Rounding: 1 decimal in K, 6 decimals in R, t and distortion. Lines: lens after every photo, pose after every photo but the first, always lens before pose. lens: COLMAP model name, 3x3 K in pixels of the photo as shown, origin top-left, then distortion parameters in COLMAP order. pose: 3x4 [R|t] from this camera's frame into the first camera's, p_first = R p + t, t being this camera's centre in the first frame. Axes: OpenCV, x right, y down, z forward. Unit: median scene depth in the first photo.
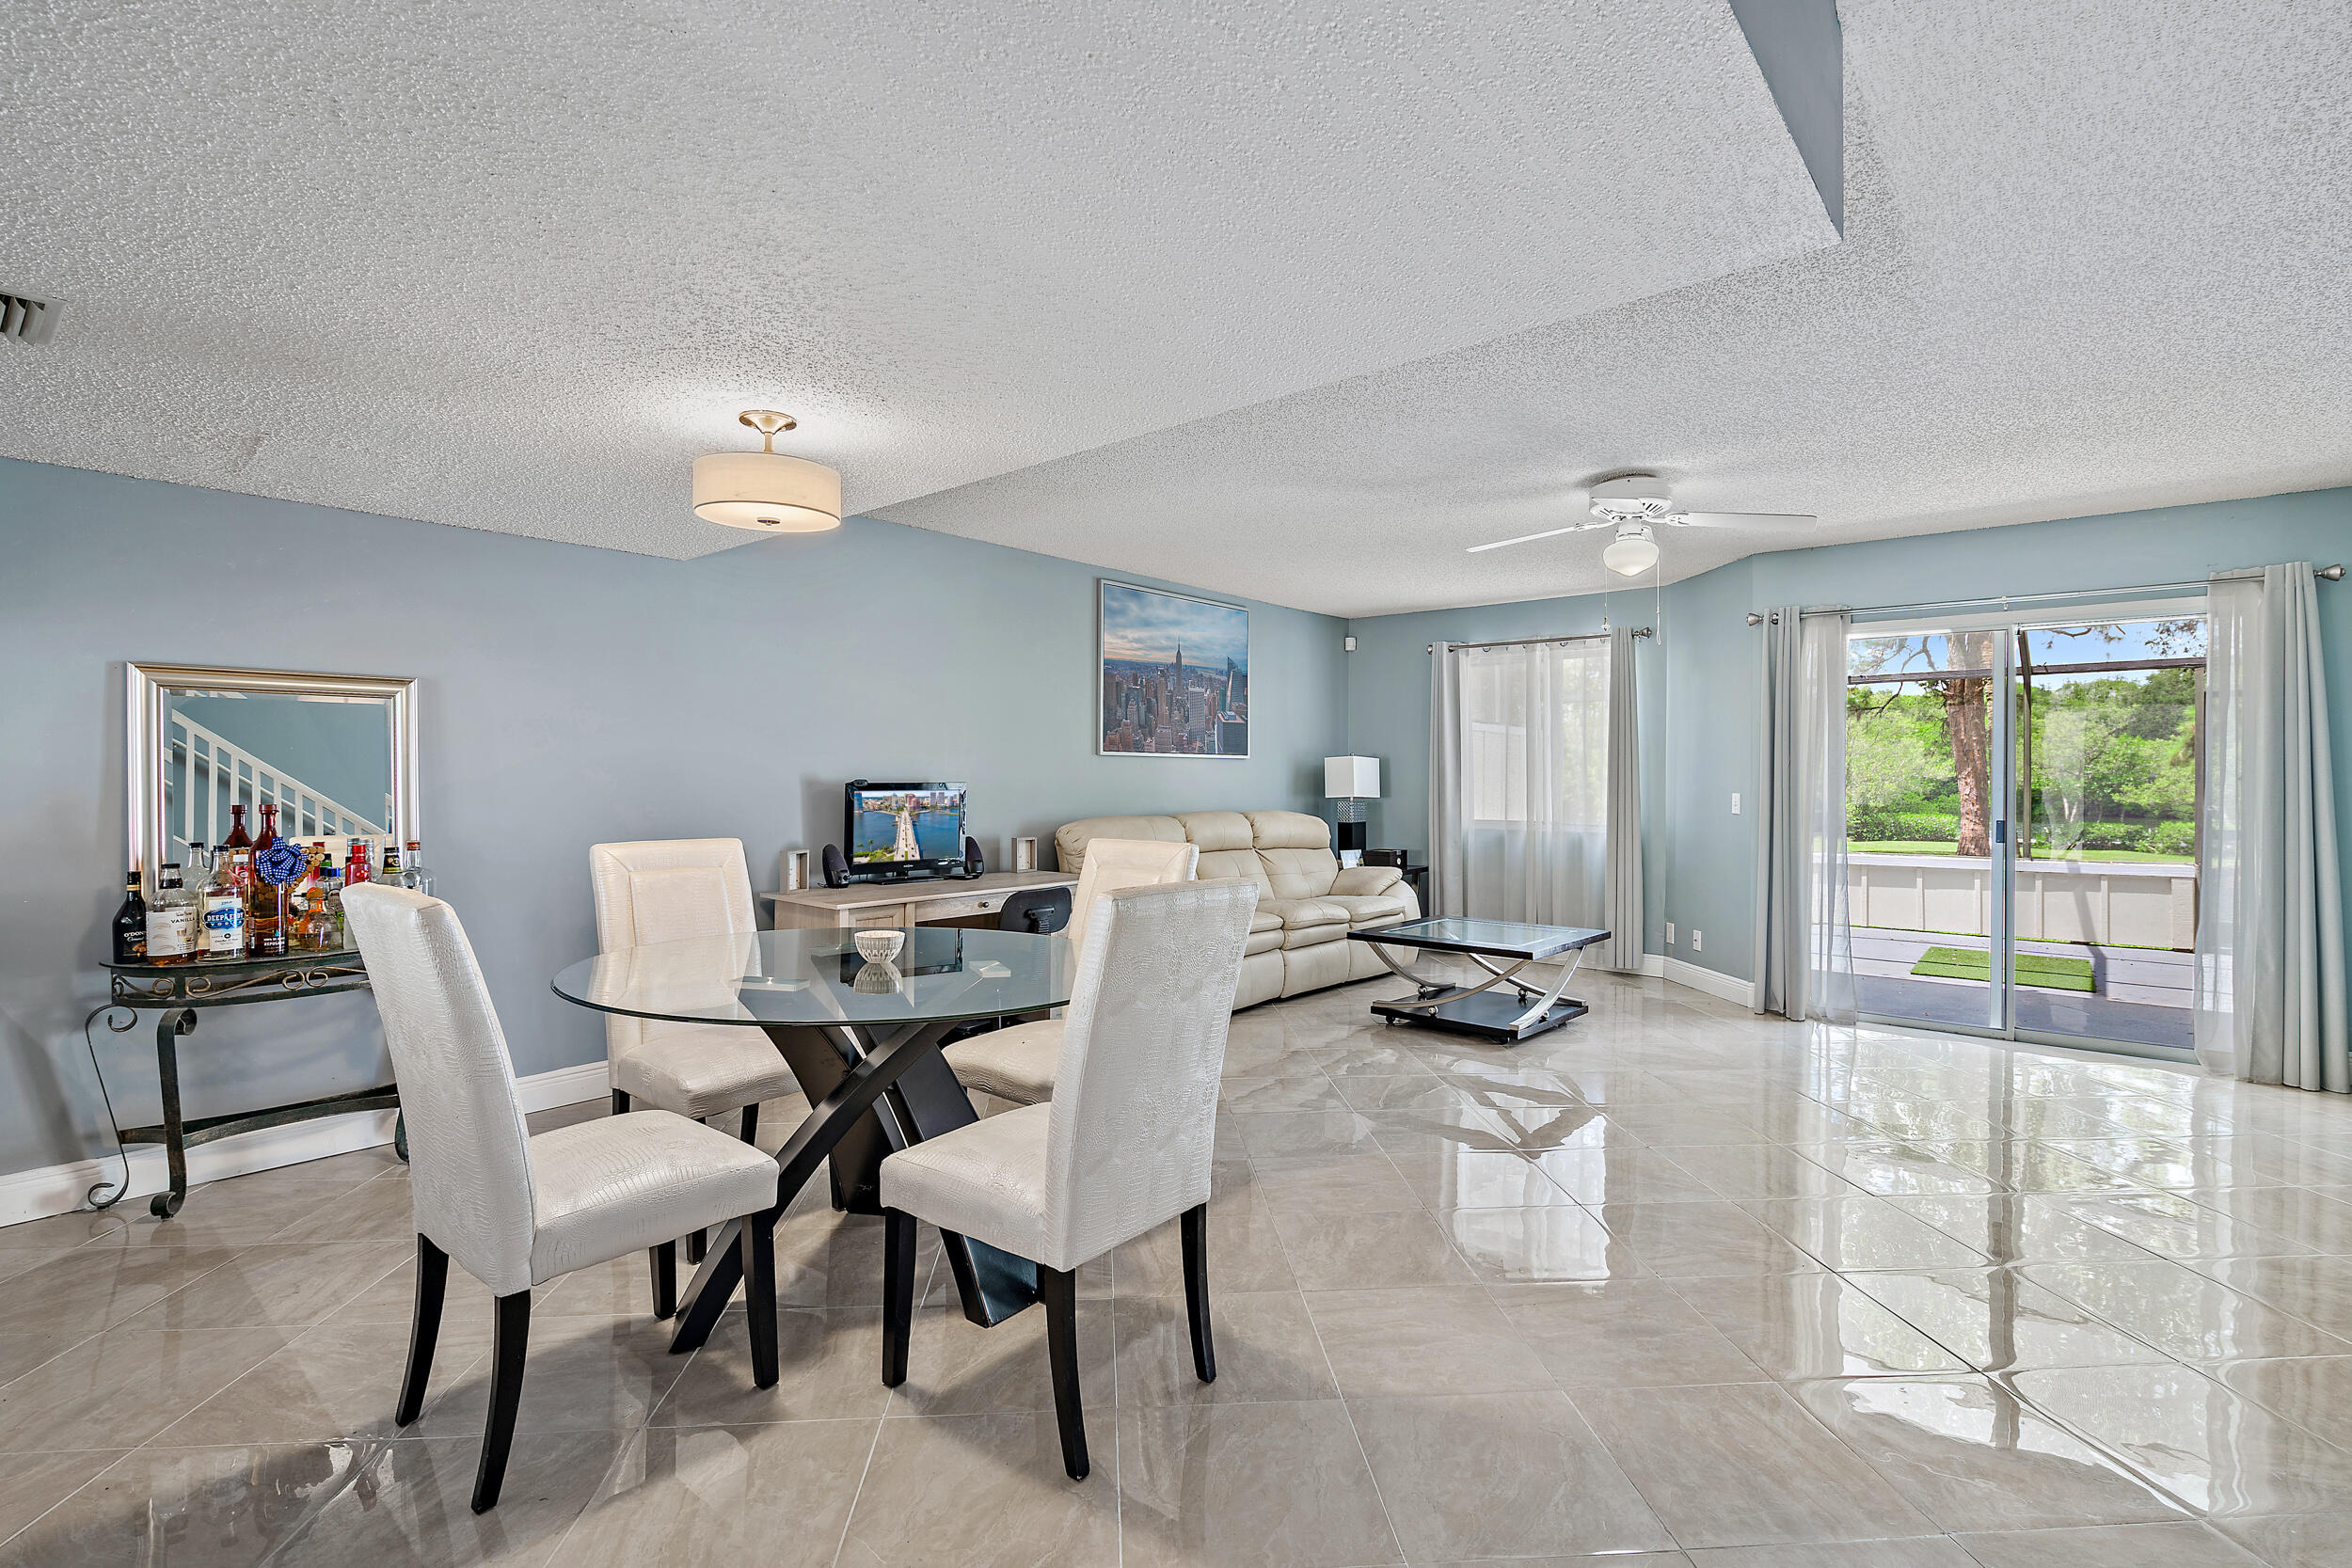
lens RADIAL K [[1077.7, 0, 1184.1], [0, 1077.7, 784.7], [0, 0, 1]] dist [-0.003075, 0.002596]
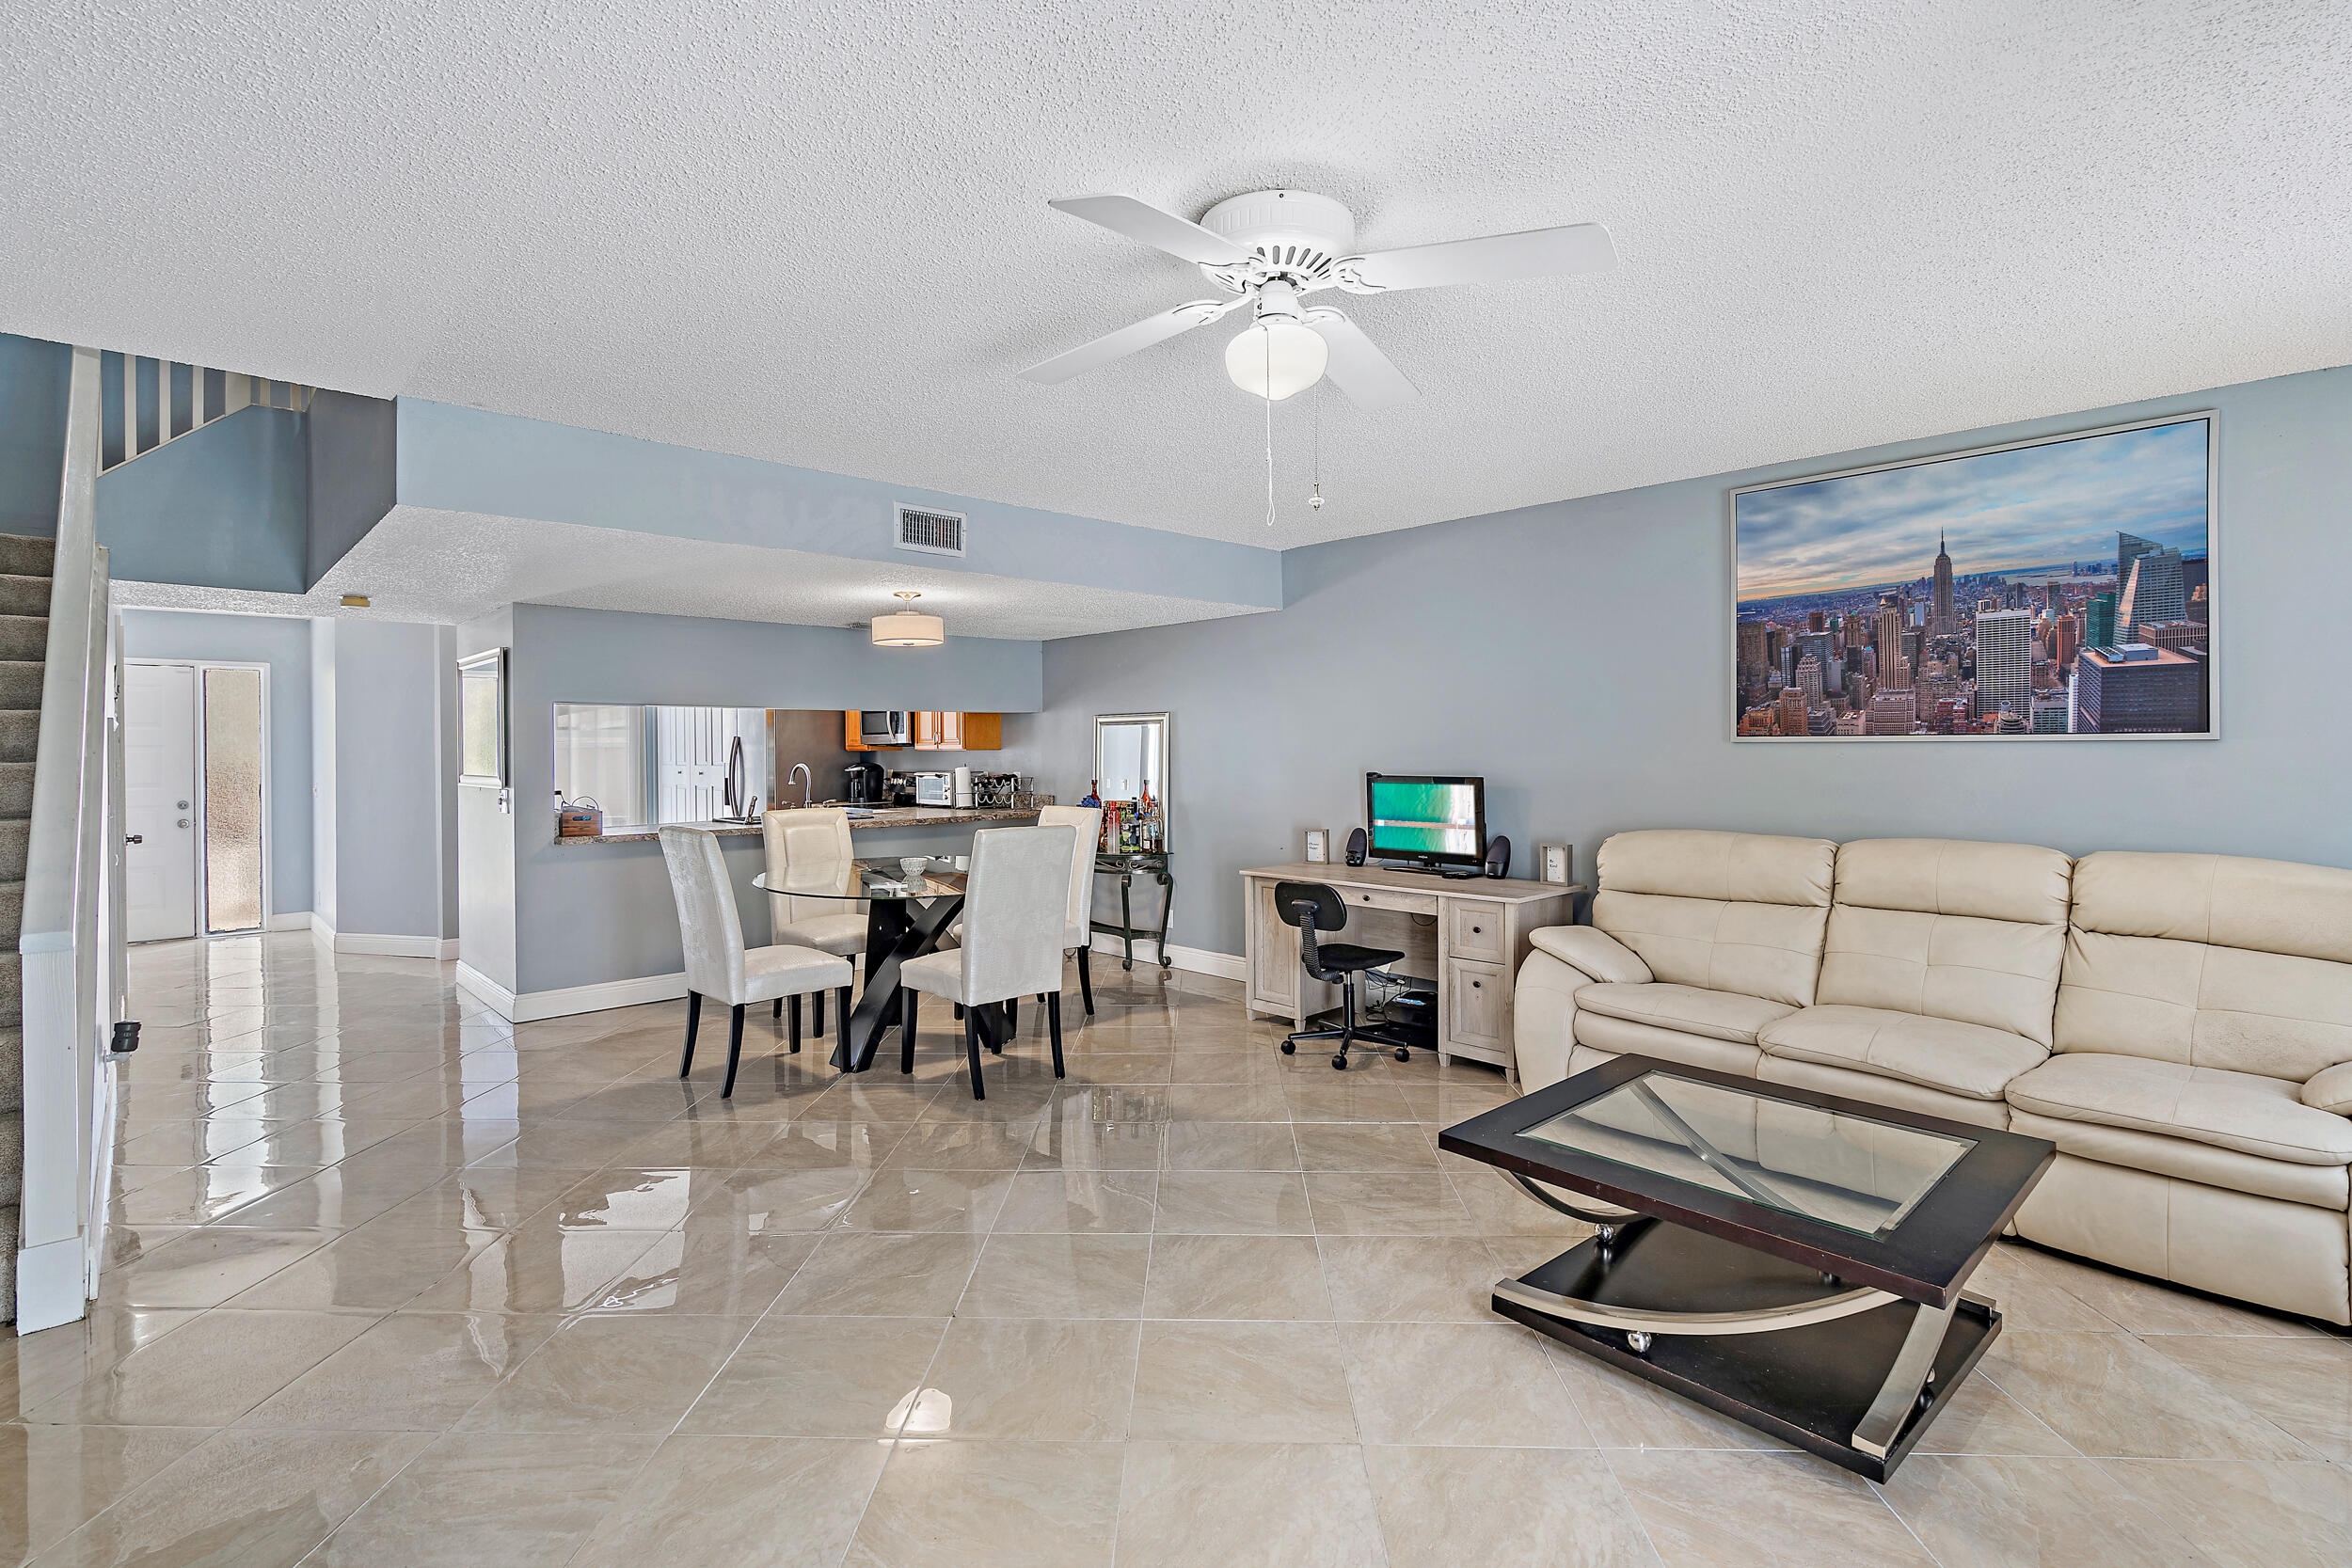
lens RADIAL K [[1077.7, 0, 1176.0], [0, 1077.7, 757.6], [0, 0, 1]] dist [-0.003075, 0.002596]
pose [[-0.095400, 0.005395, -0.995424, 0.598387], [-0.002881, 0.999980, 0.005696, -0.019037], [0.995435, 0.003412, -0.095382, 0.652614]]
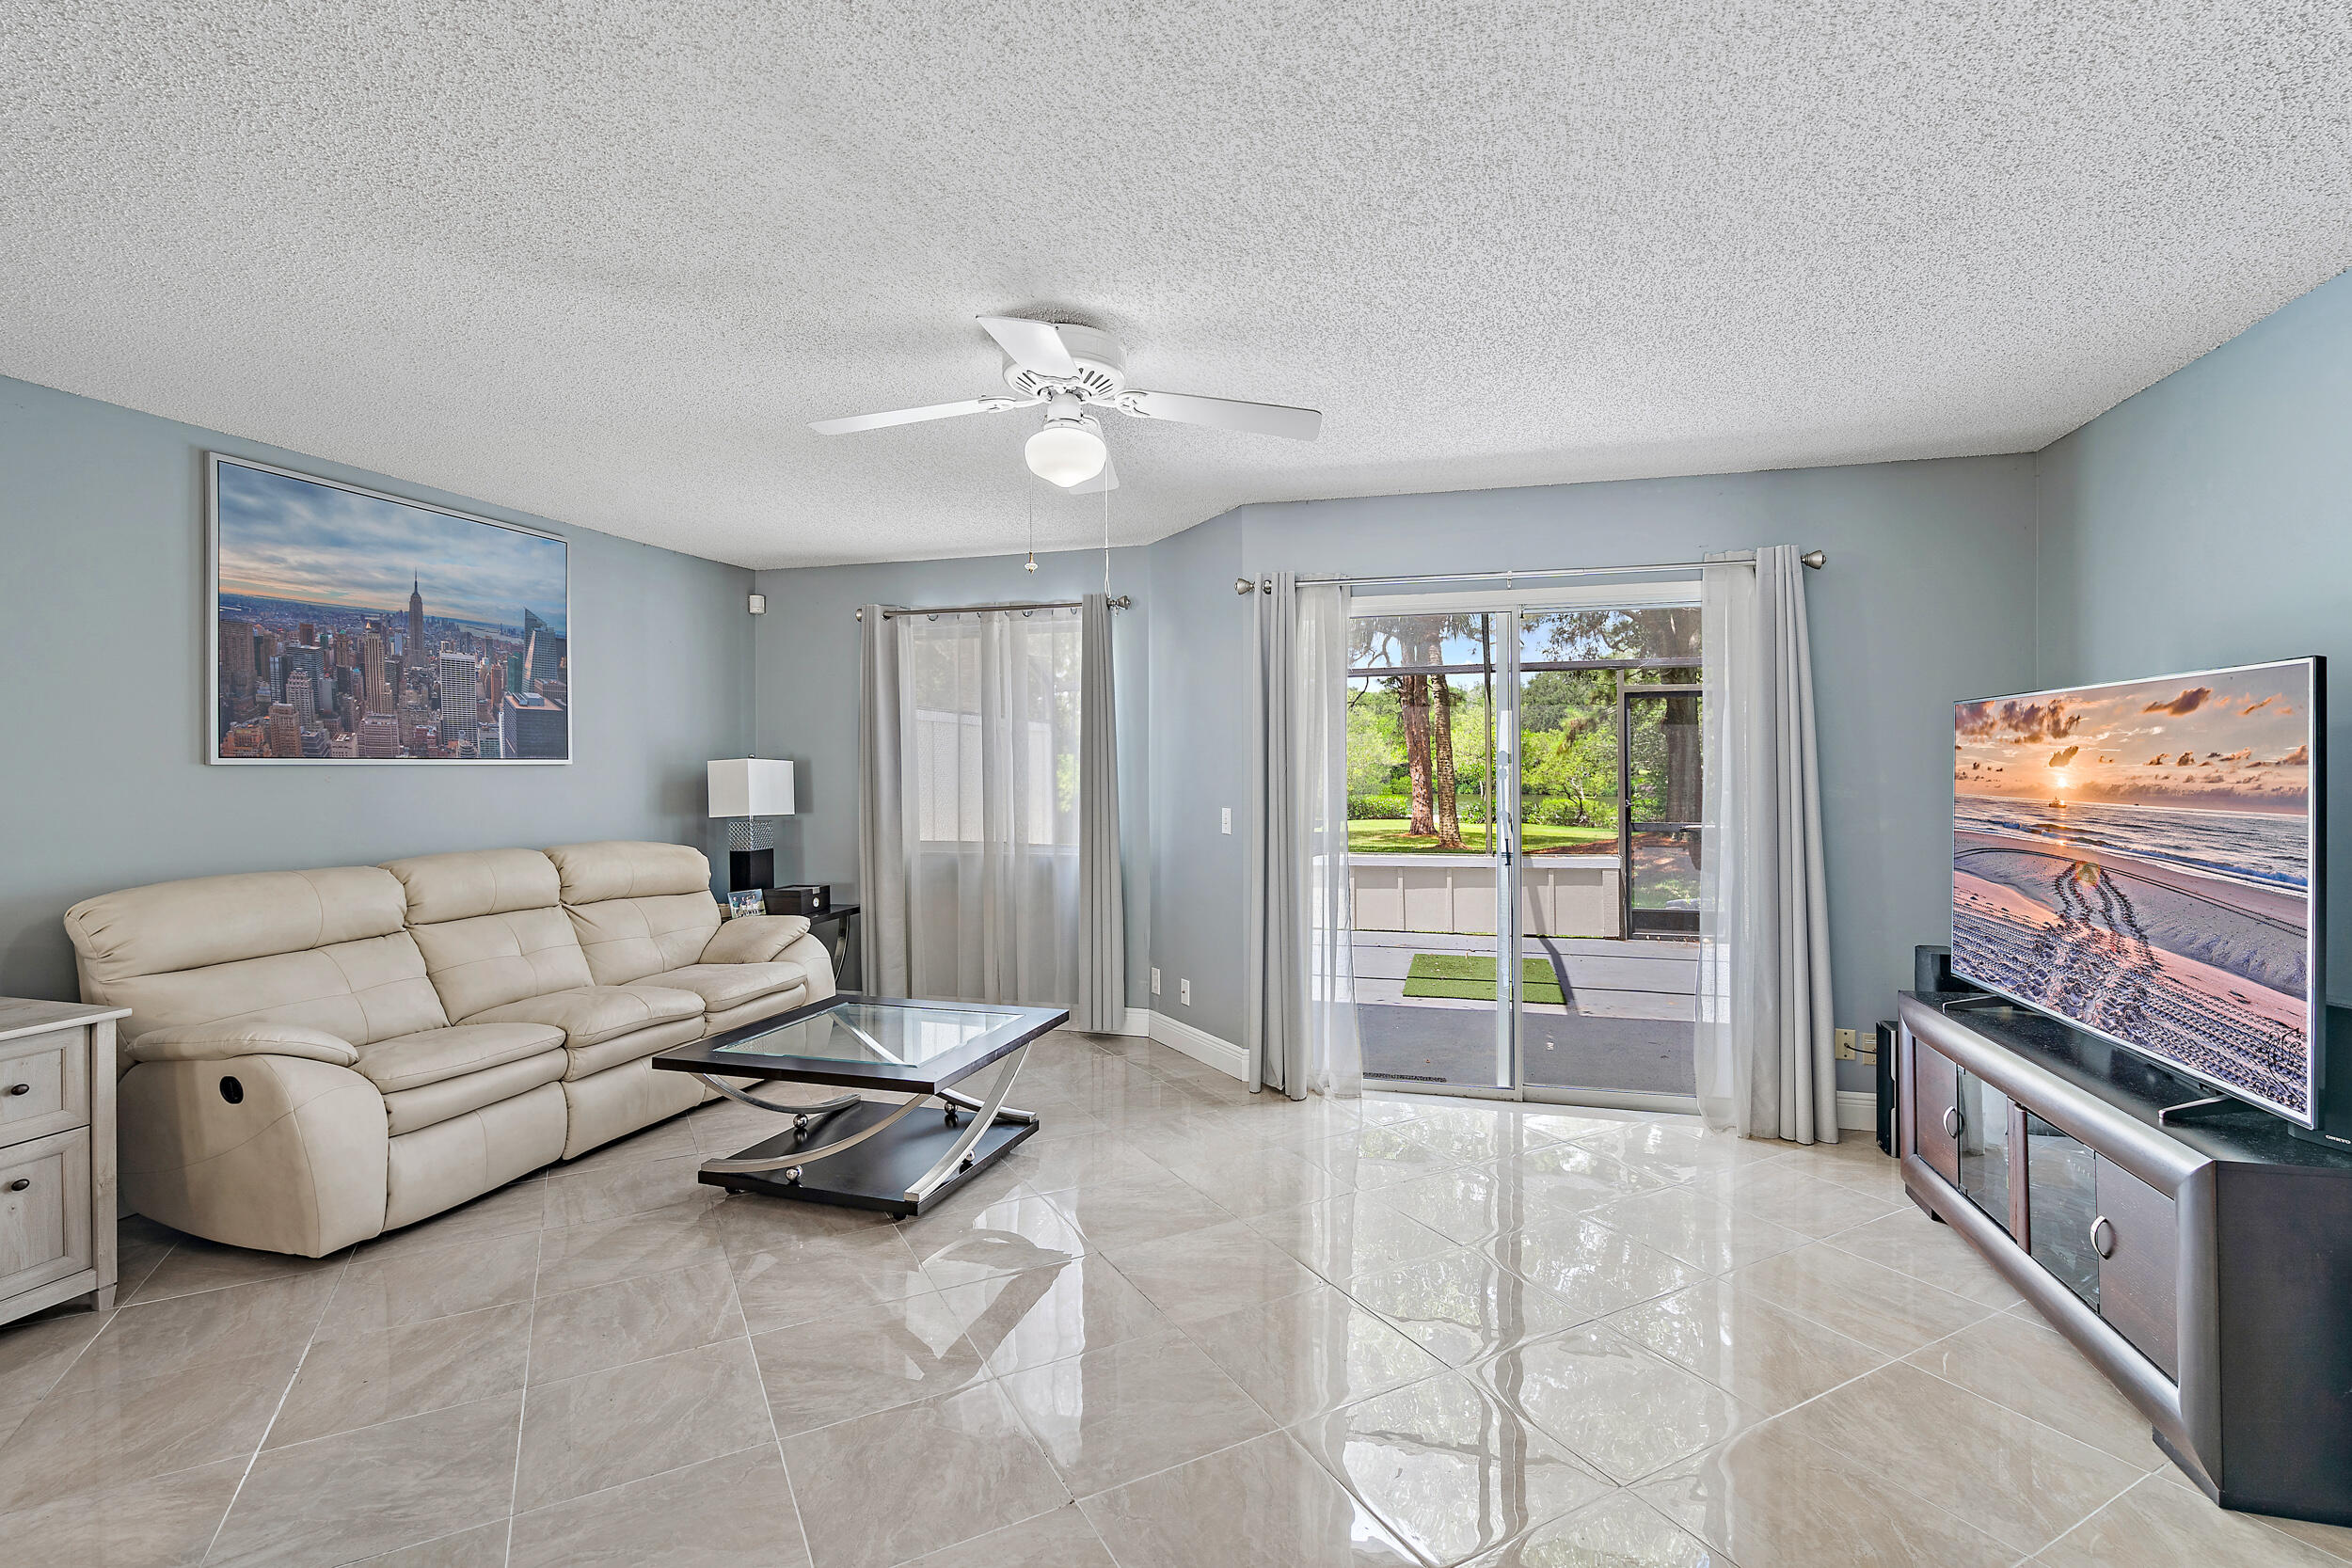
lens RADIAL K [[1077.7, 0, 1175.7], [0, 1077.7, 763.7], [0, 0, 1]] dist [-0.003075, 0.002596]
pose [[0.914242, -0.007305, 0.405102, 0.142213], [0.010259, 0.999934, -0.005123, -0.018578], [-0.405038, 0.008839, 0.914257, 0.261703]]
